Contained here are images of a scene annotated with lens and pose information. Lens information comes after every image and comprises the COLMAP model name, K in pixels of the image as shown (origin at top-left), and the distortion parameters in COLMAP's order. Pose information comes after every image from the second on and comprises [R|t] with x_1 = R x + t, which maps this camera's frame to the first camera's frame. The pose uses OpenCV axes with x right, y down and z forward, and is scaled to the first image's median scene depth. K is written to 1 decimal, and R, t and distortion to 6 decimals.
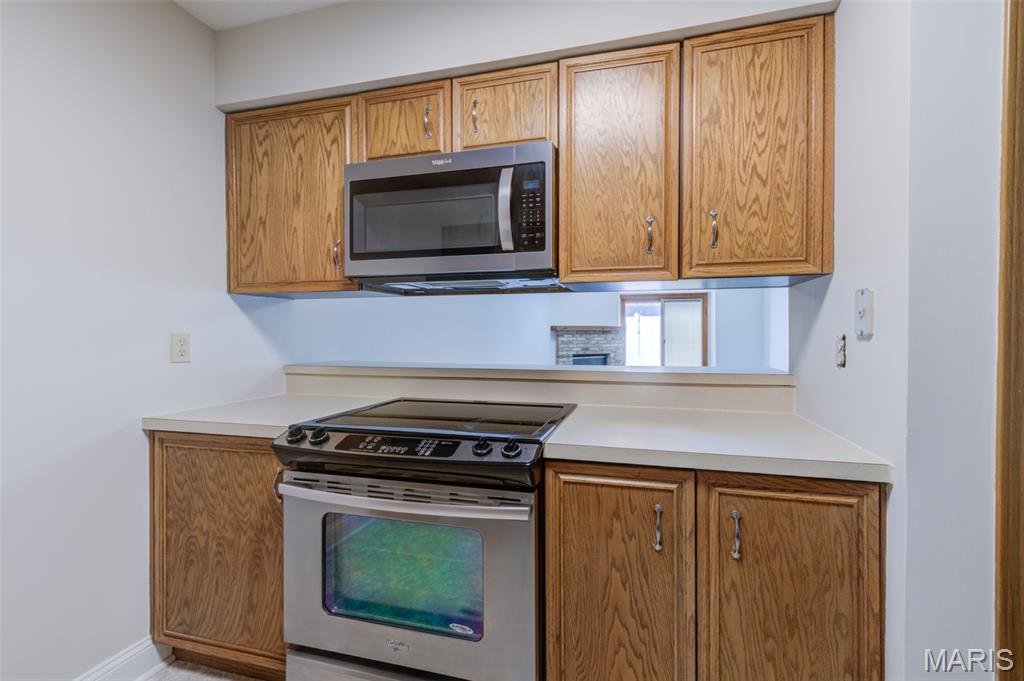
lens RADIAL K [[411.2, 0, 546.9], [0, 411.2, 332.8], [0, 0, 1]] dist [0.002564, 0.000186]
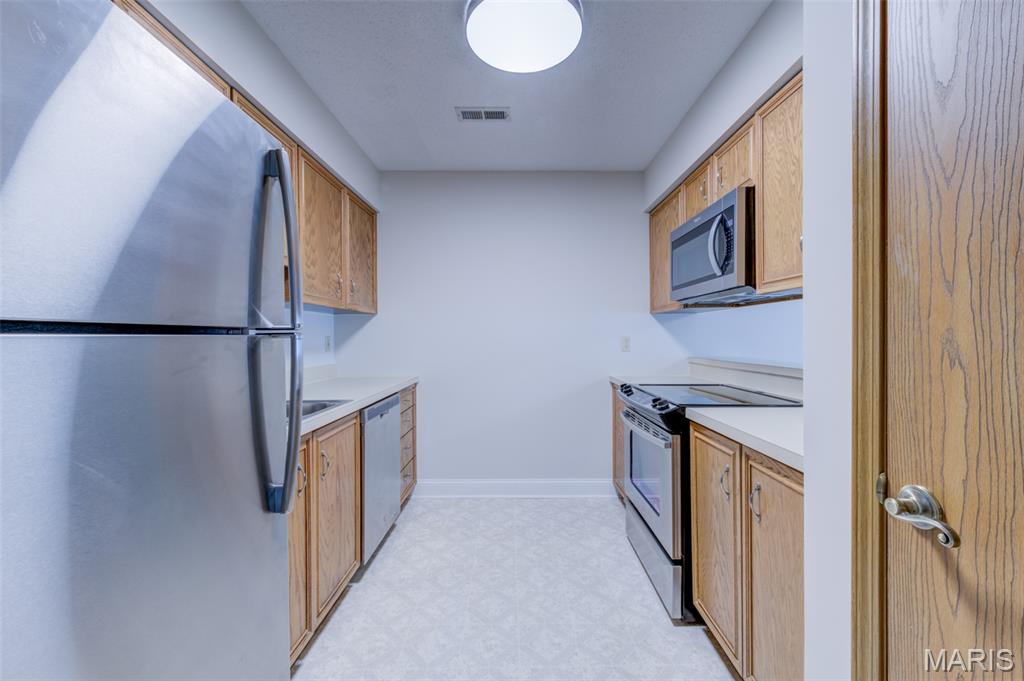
lens RADIAL K [[407.0, 0, 518.4], [0, 407.0, 338.7], [0, 0, 1]] dist [0.011333, -0.000145]
pose [[0.258621, 0.005097, -0.965965, 1.045101], [0.002056, 0.999981, 0.005827, 0.000605], [0.965977, -0.003493, 0.258606, 0.005185]]
